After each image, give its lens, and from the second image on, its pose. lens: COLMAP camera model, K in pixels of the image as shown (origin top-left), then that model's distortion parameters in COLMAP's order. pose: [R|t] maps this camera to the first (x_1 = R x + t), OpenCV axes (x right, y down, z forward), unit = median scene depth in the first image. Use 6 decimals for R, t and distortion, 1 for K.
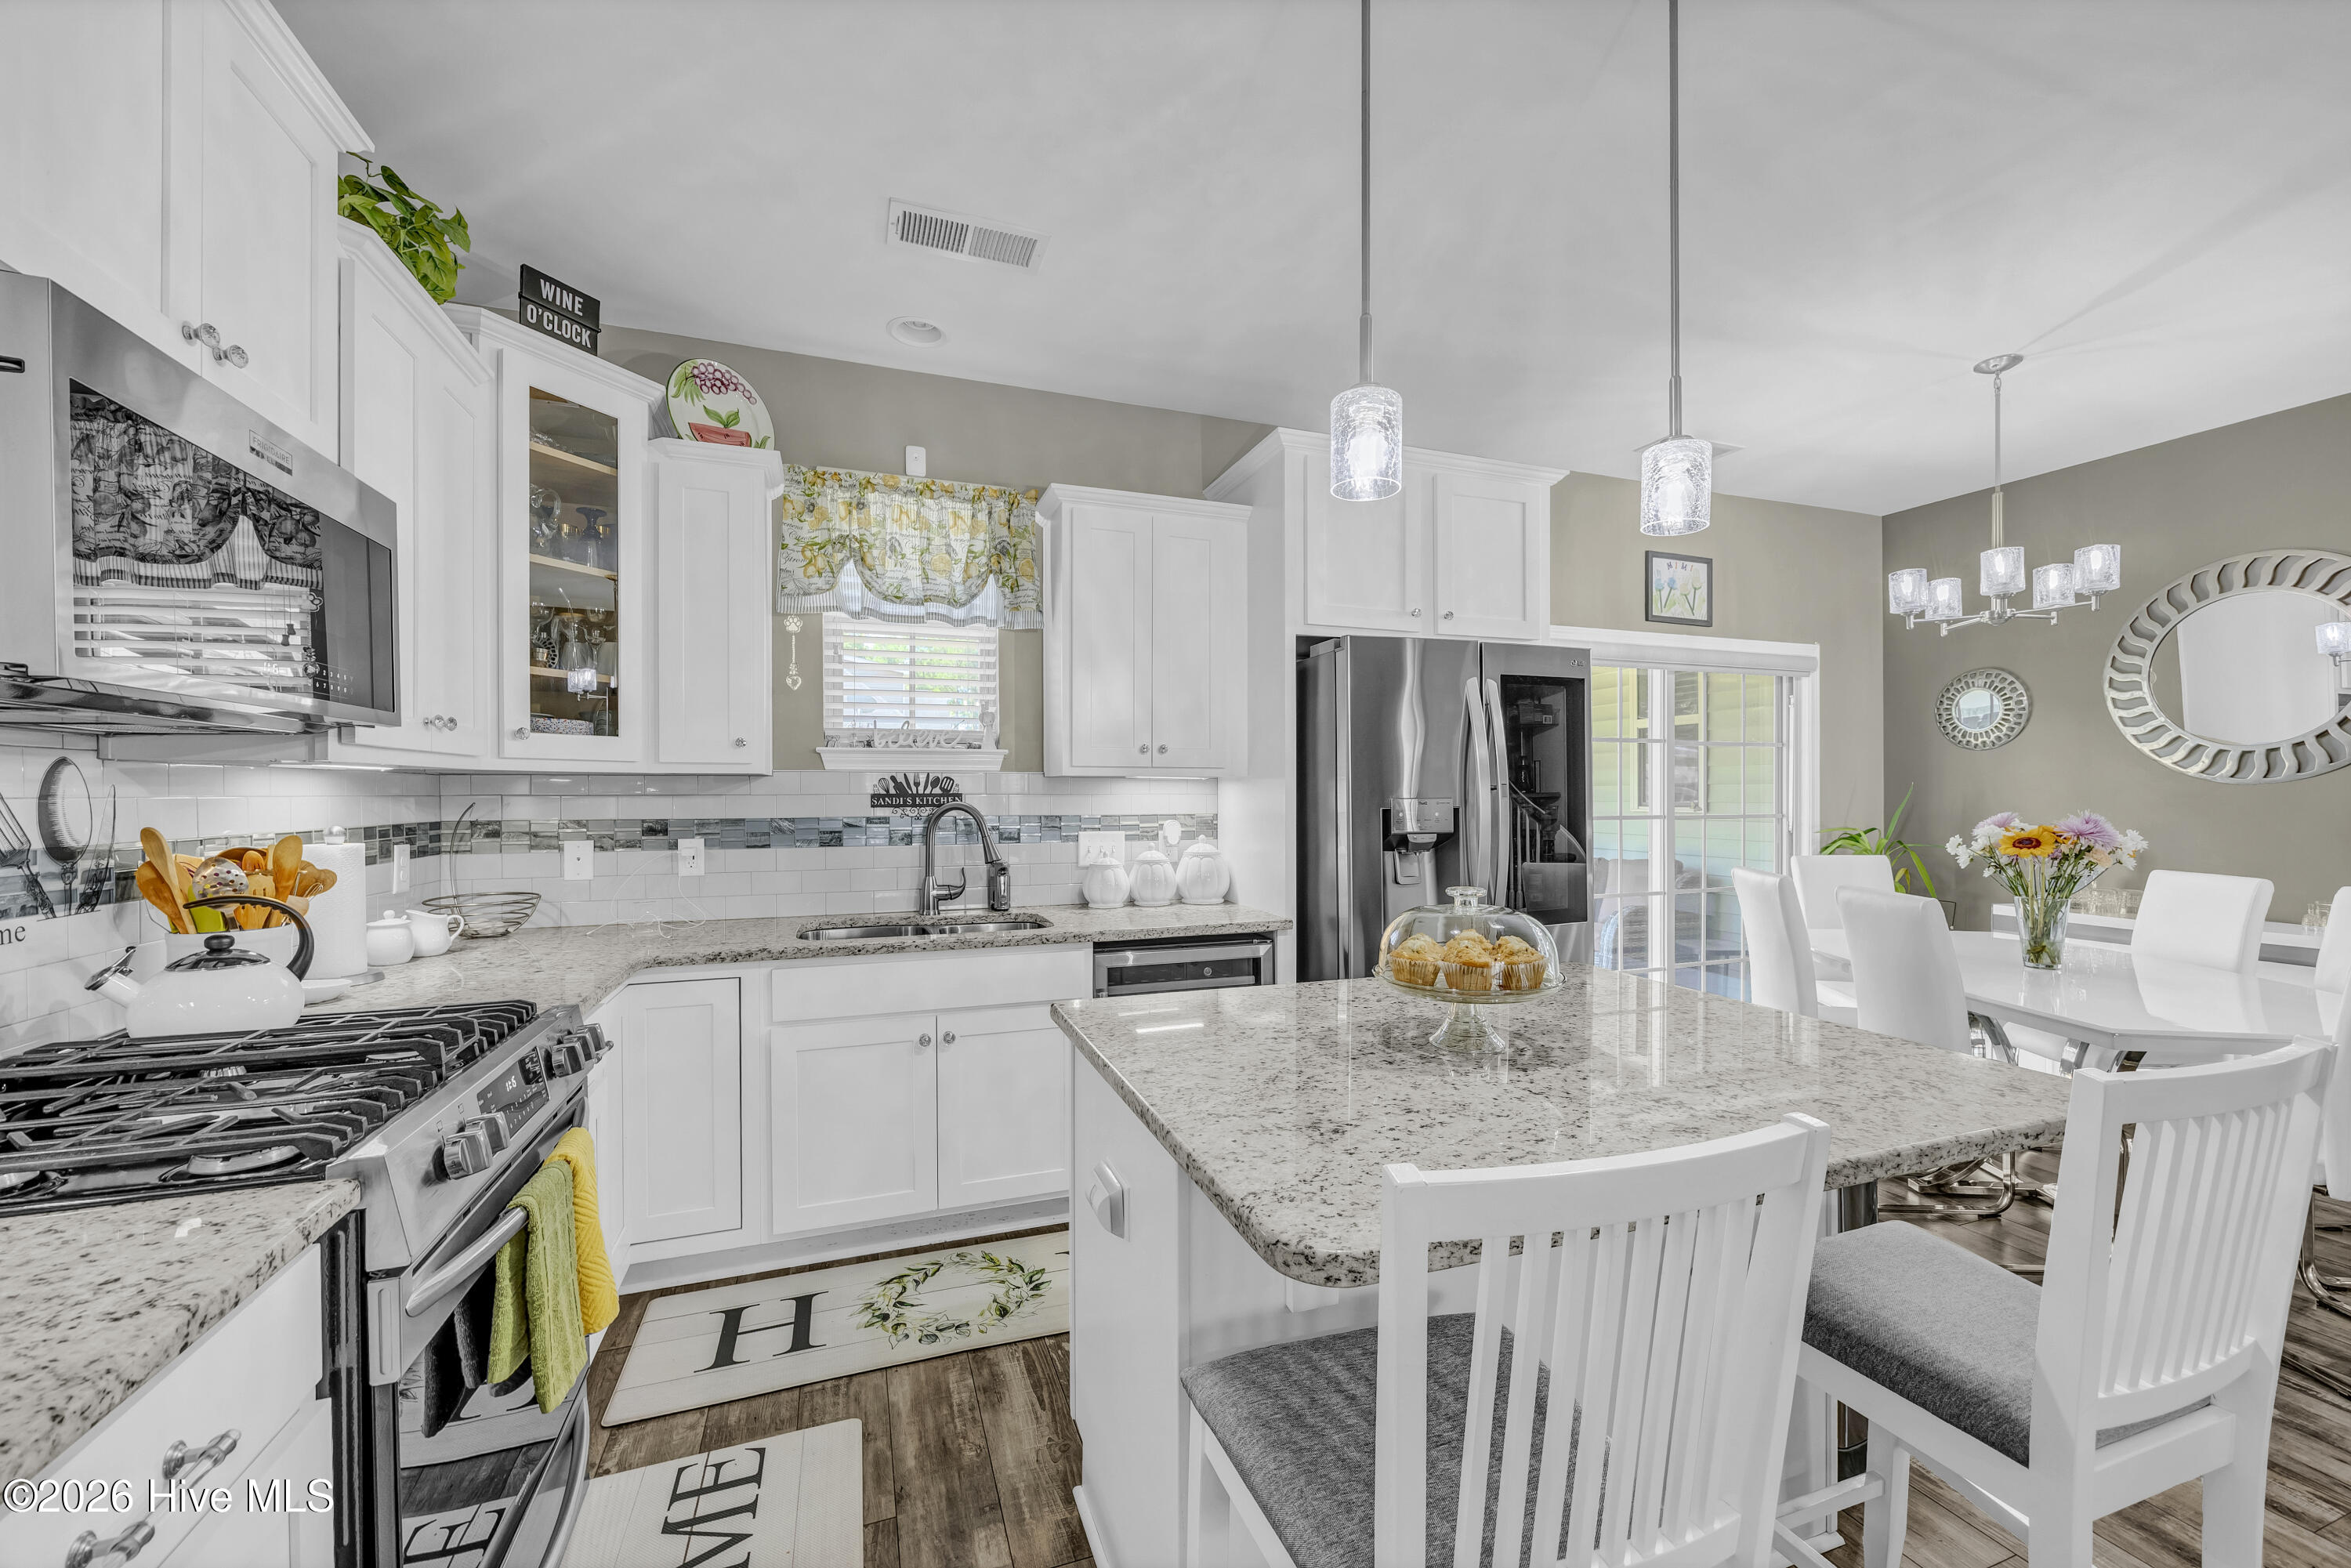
lens RADIAL K [[919.5, 0, 1162.4], [0, 919.5, 789.6], [0, 0, 1]] dist [-0.004514, -0.000319]
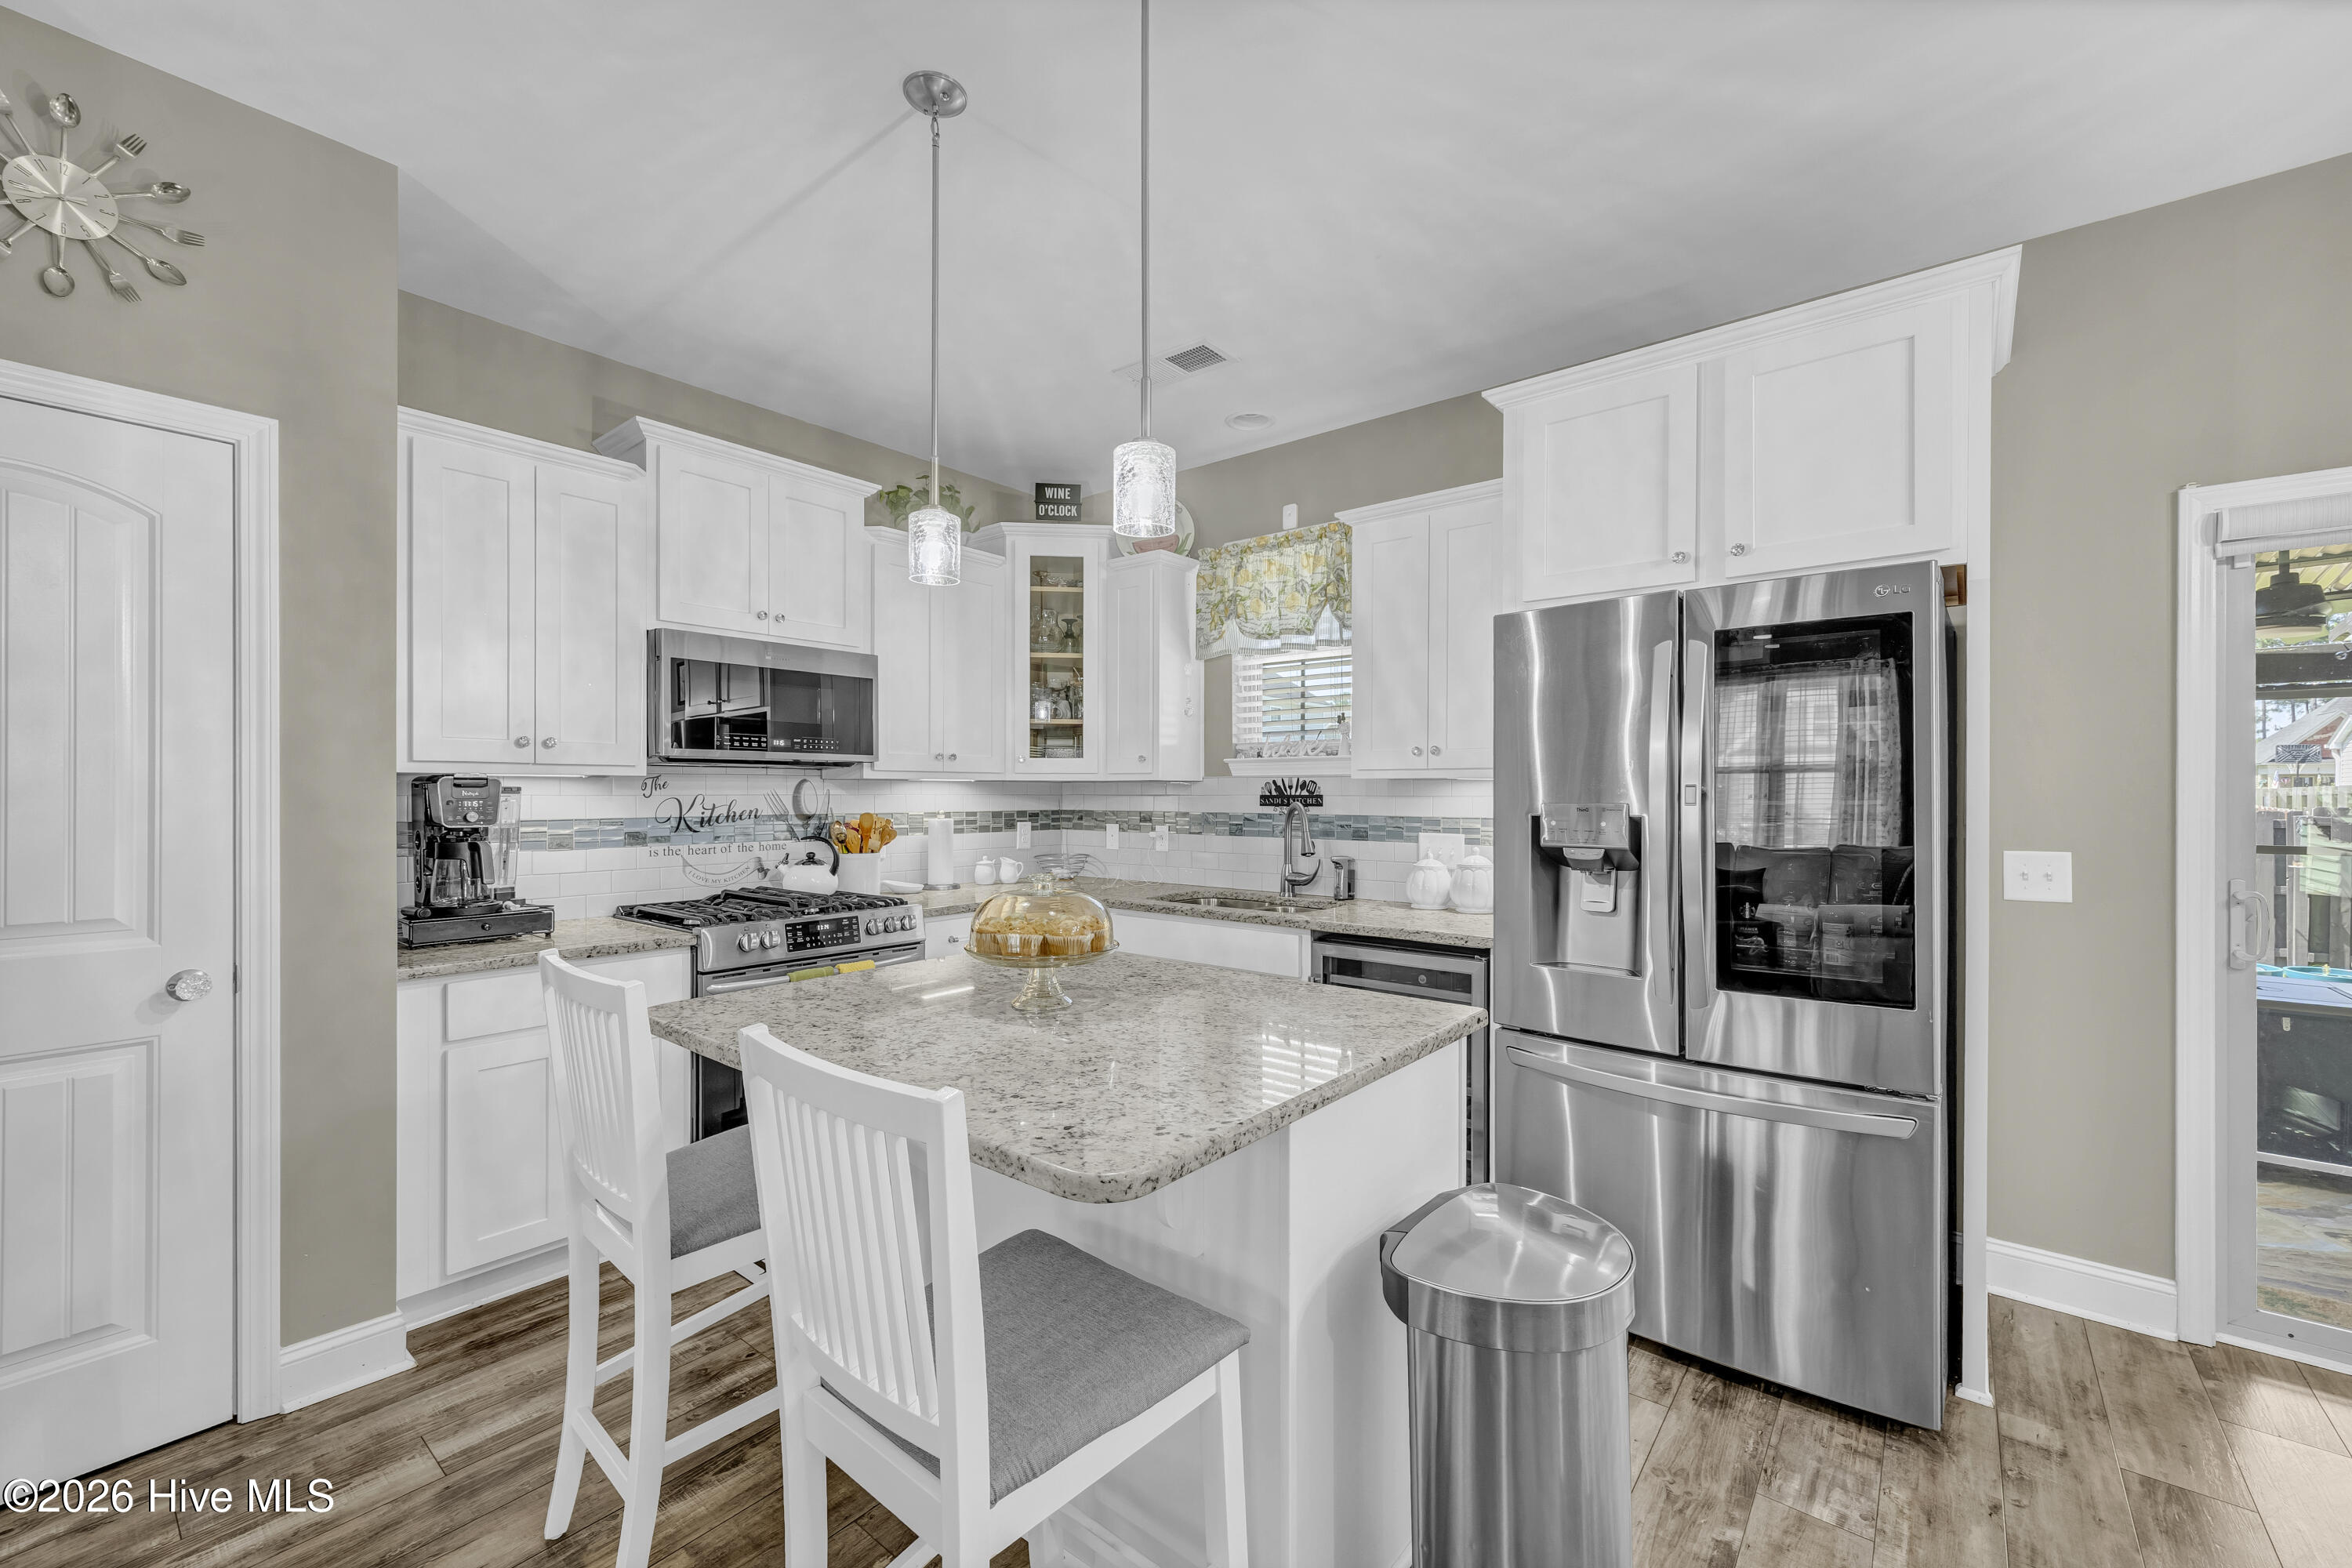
lens RADIAL K [[919.9, 0, 1156.8], [0, 919.9, 791.1], [0, 0, 1]] dist [-0.004514, -0.000319]
pose [[0.515908, 0.000830, -0.856643, 0.719438], [0.000472, 0.999999, 0.001253, -0.002496], [0.856644, -0.001051, 0.515907, 0.252798]]
